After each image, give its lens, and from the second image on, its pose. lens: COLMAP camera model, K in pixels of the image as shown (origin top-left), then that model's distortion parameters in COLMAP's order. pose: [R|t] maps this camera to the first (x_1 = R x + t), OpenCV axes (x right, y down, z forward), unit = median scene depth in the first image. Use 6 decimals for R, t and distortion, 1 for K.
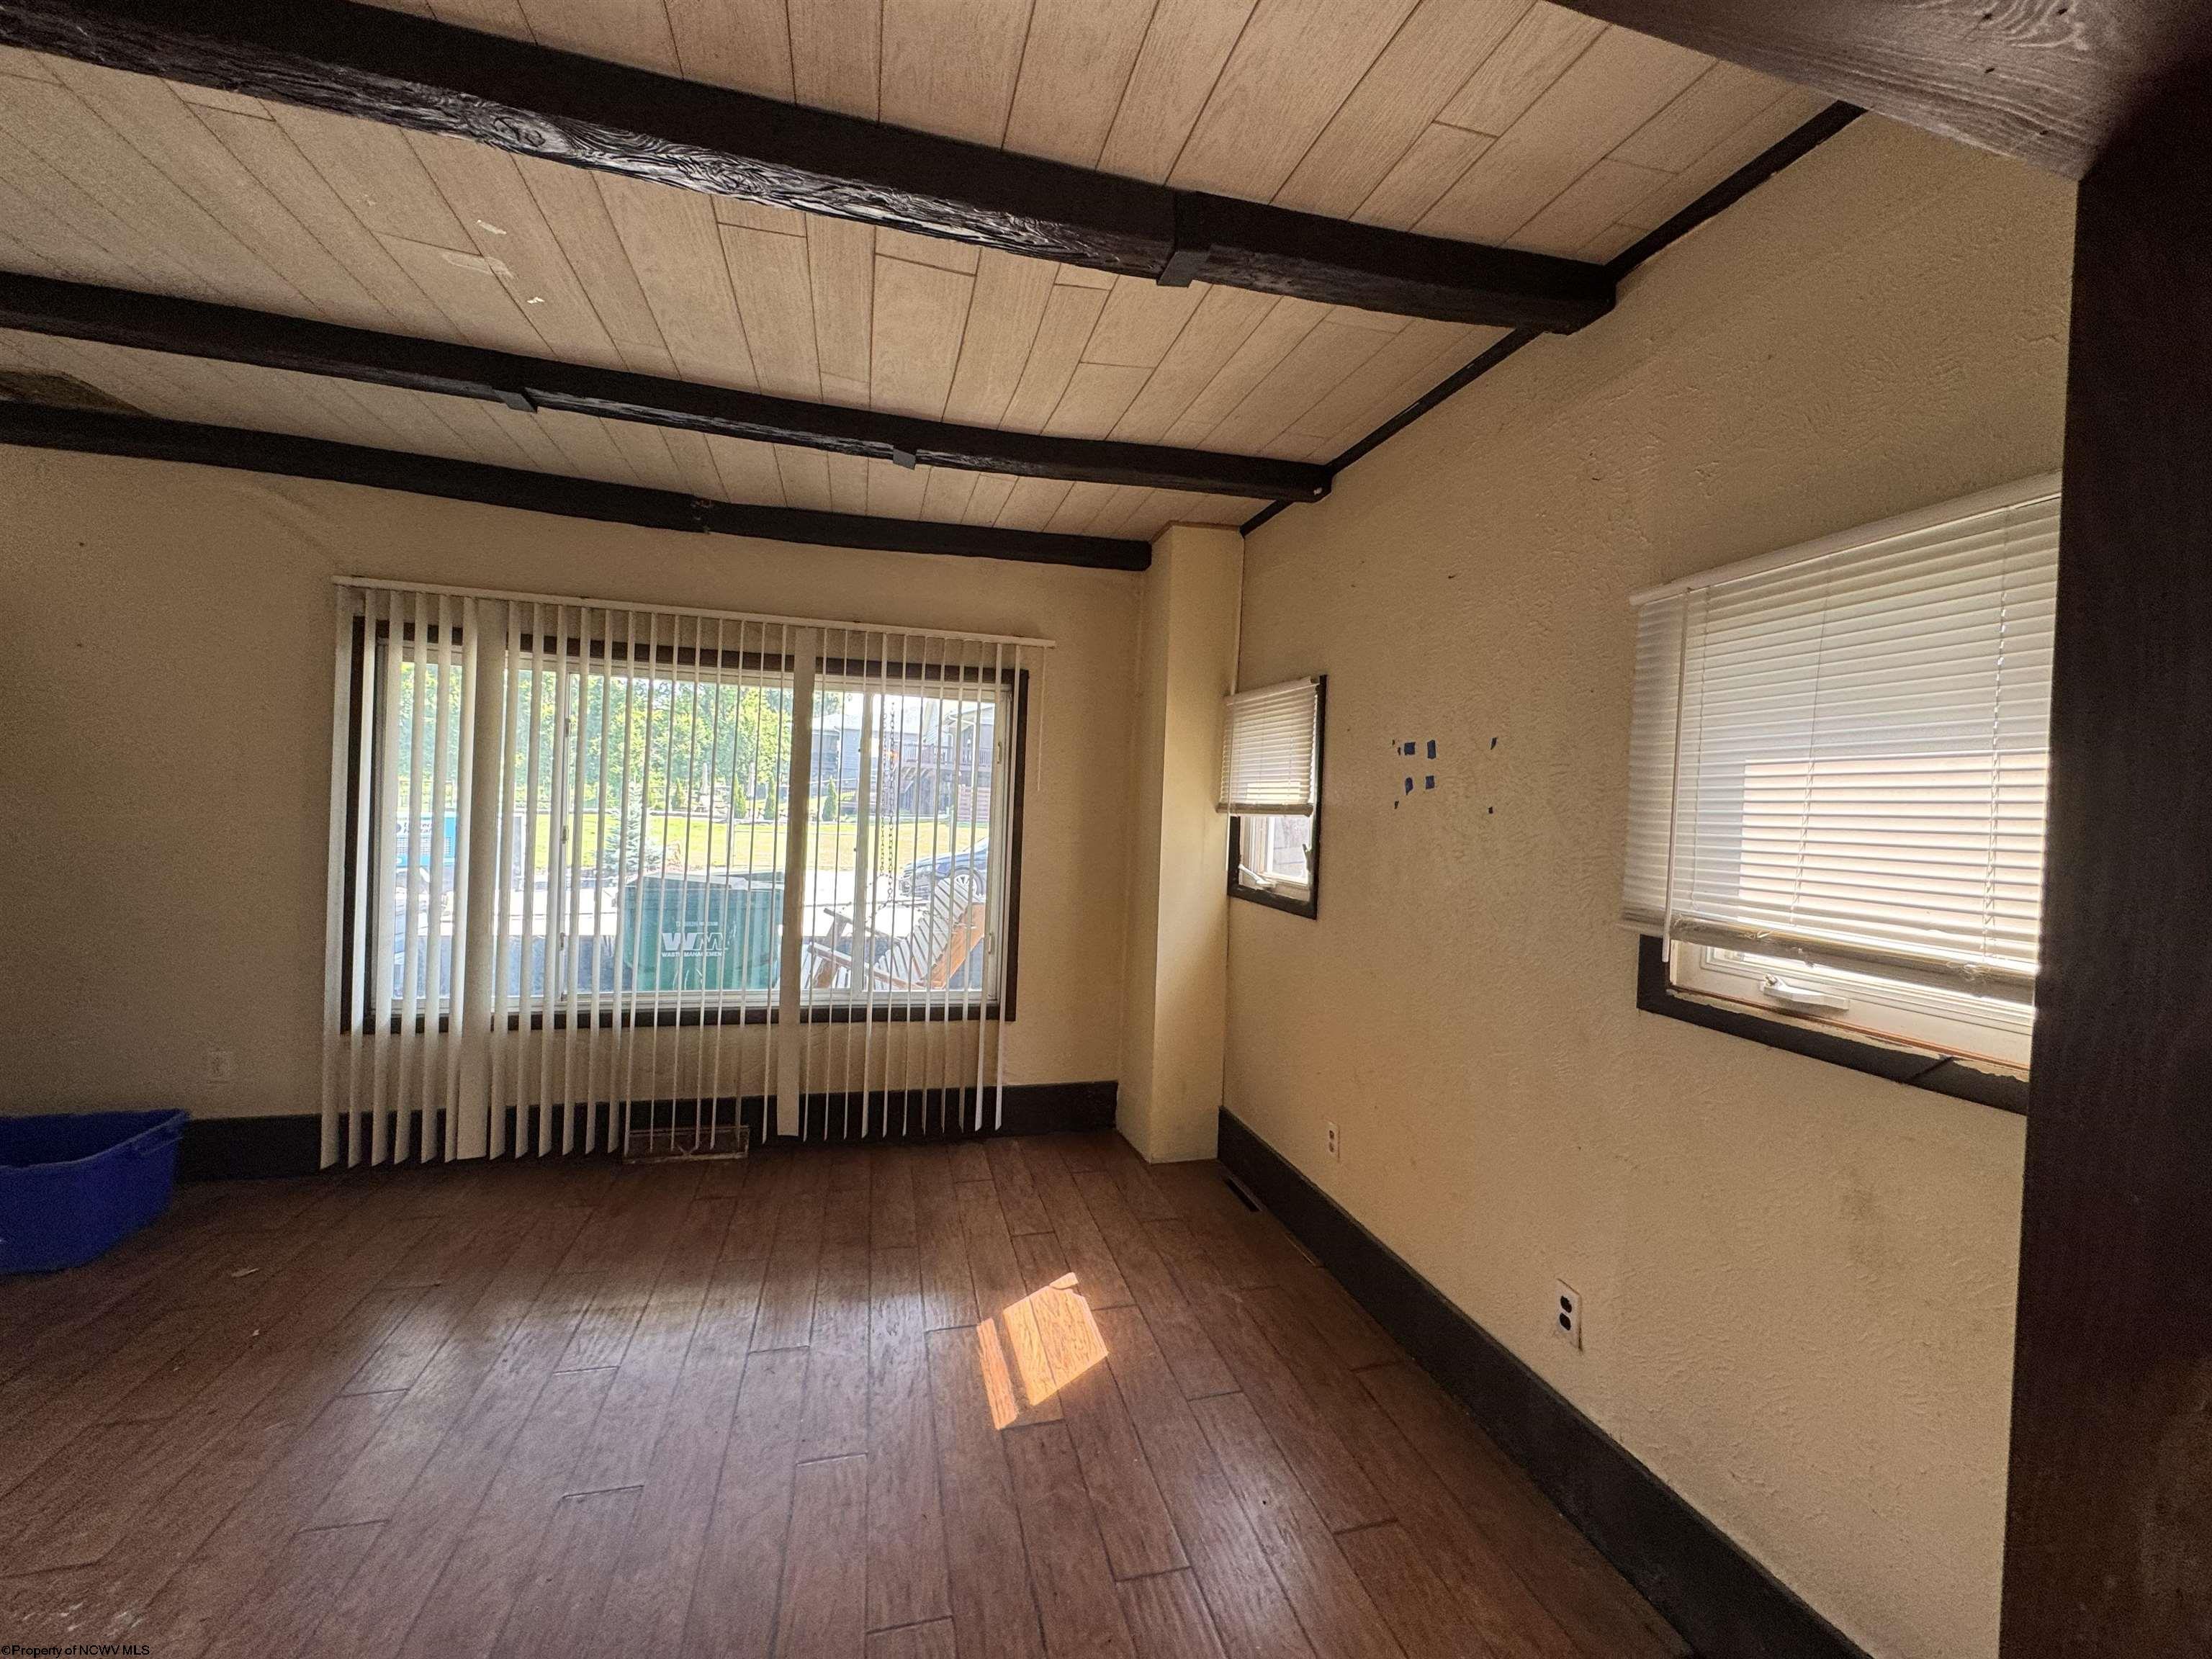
lens RADIAL K [[881.6, 0, 1089.2], [0, 881.6, 821.0], [0, 0, 1]] dist [-0.003194, 0.000661]
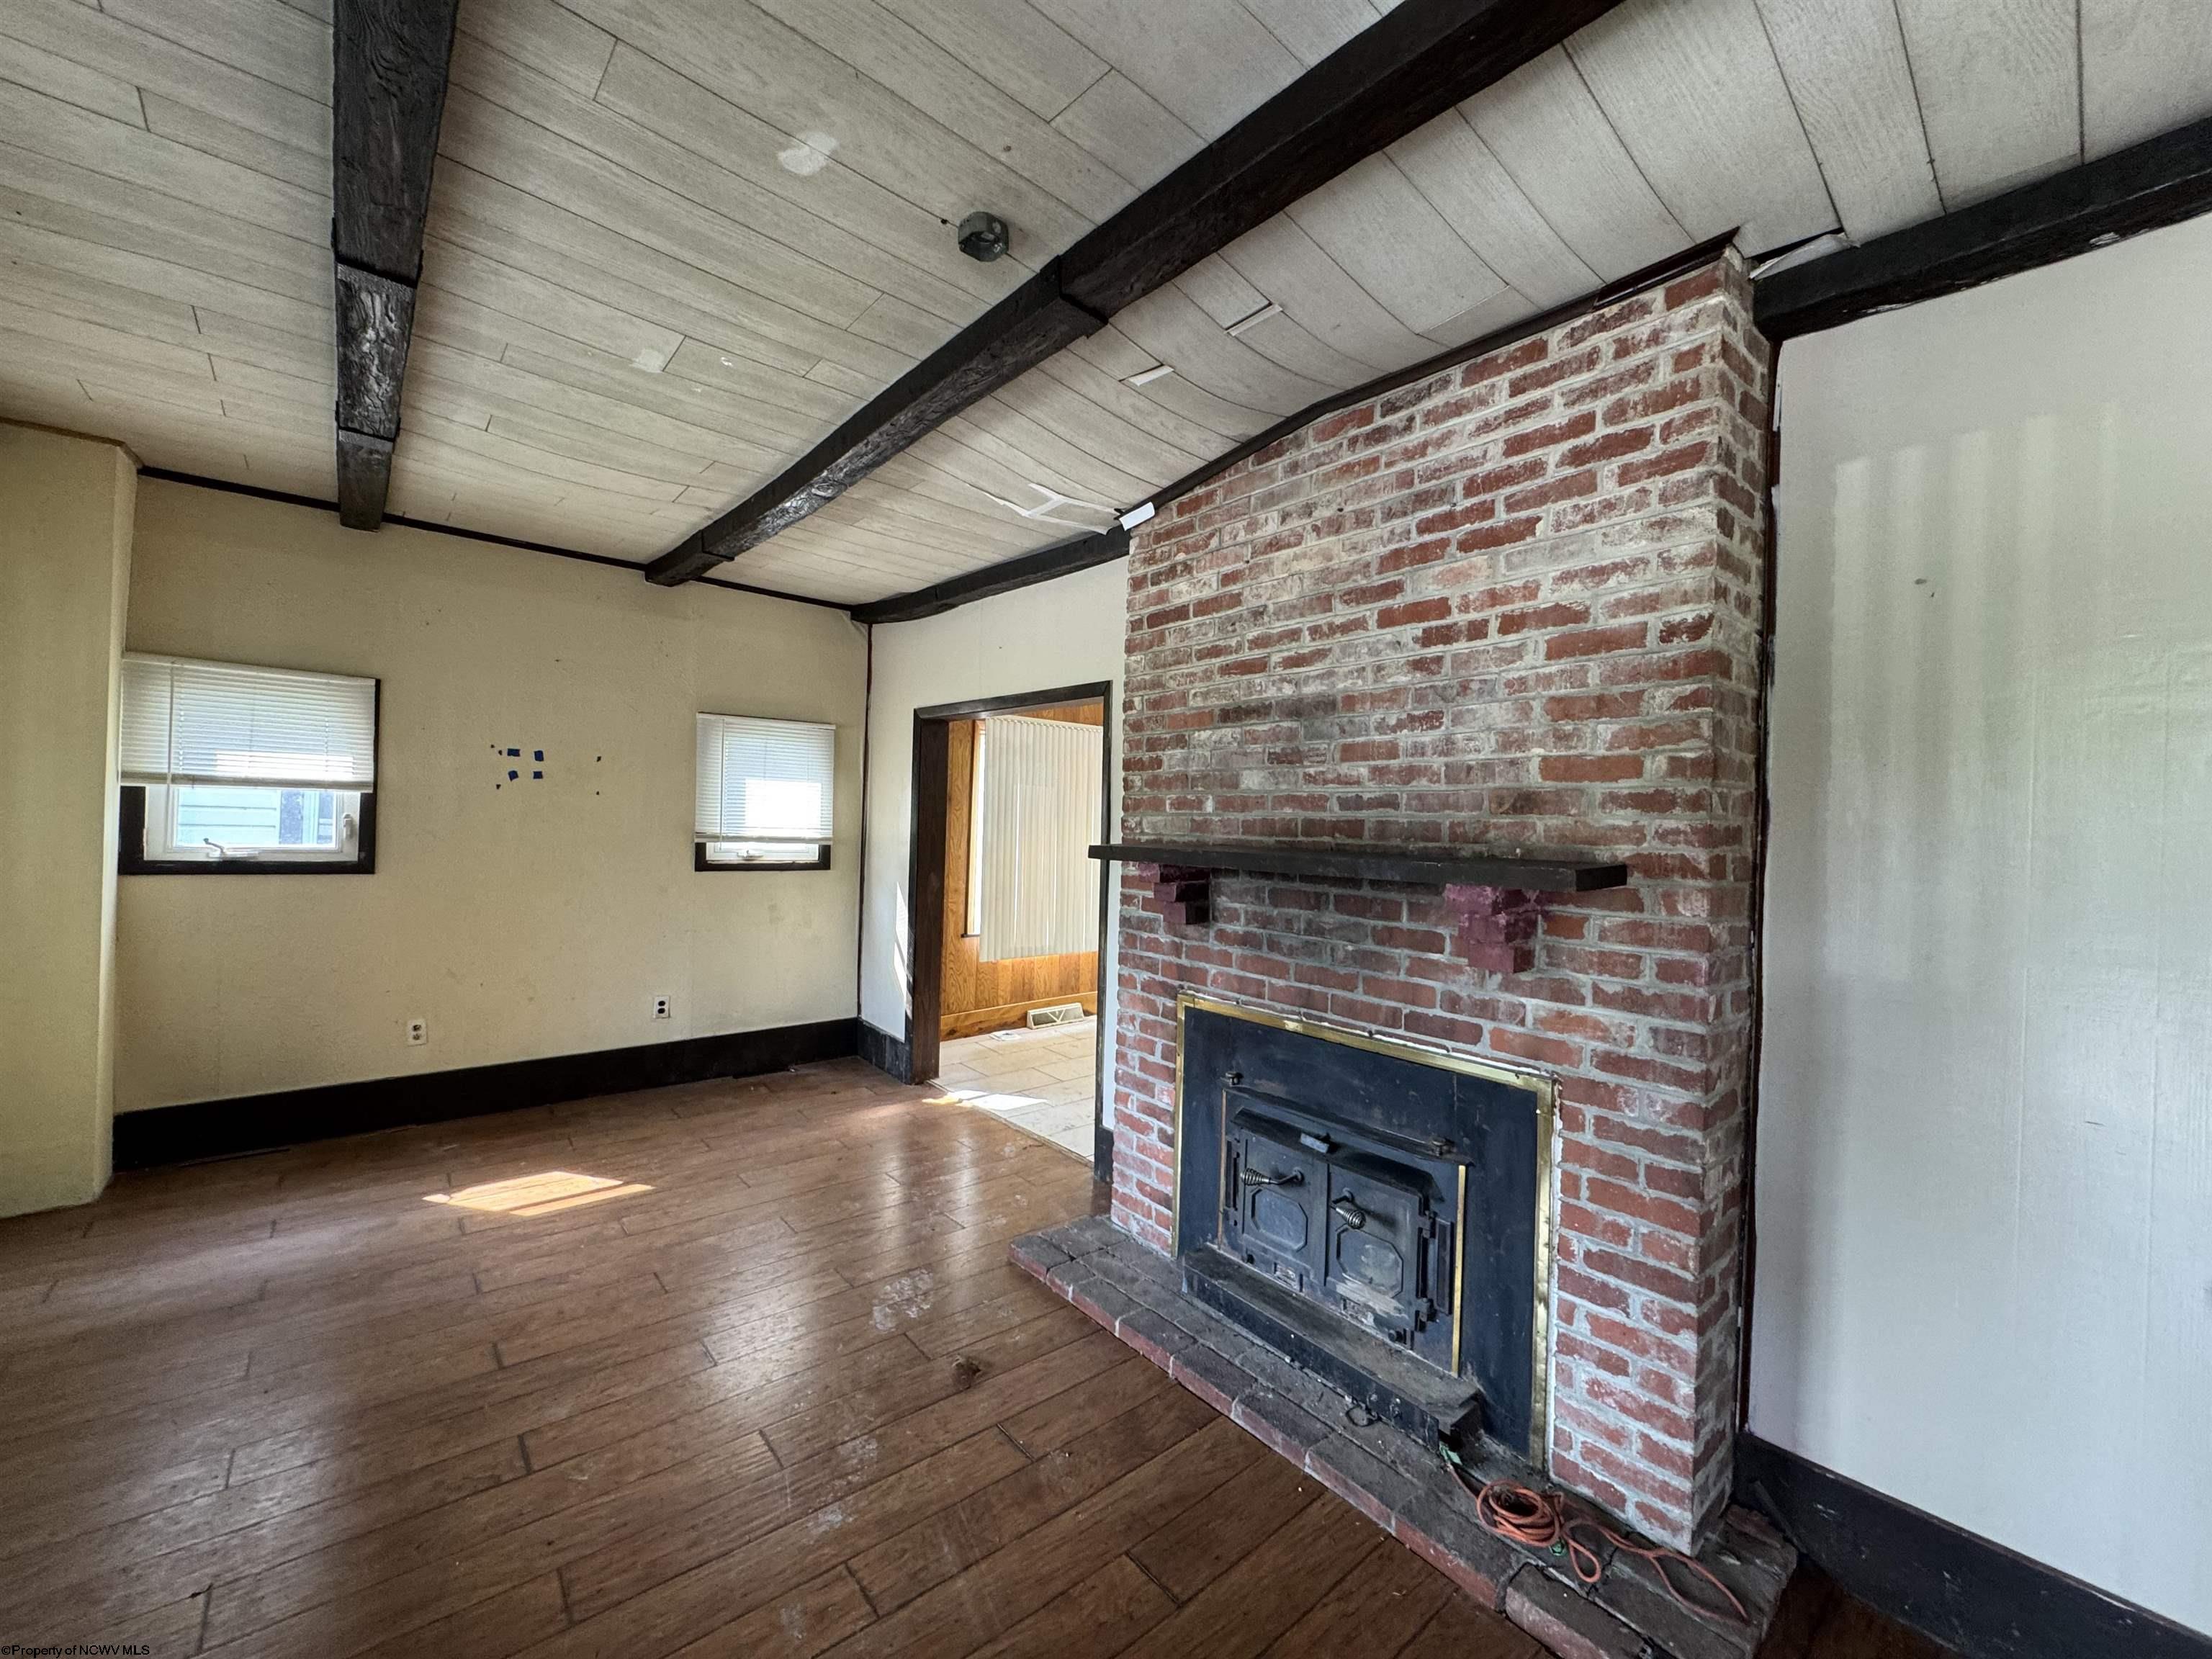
lens RADIAL K [[881.6, 0, 1097.9], [0, 881.6, 820.4], [0, 0, 1]] dist [-0.003194, 0.000661]
pose [[-0.433390, -0.040241, 0.900308, -1.597356], [-0.027673, 0.999126, 0.031337, -0.038424], [-0.900782, -0.011333, -0.434124, 0.749281]]
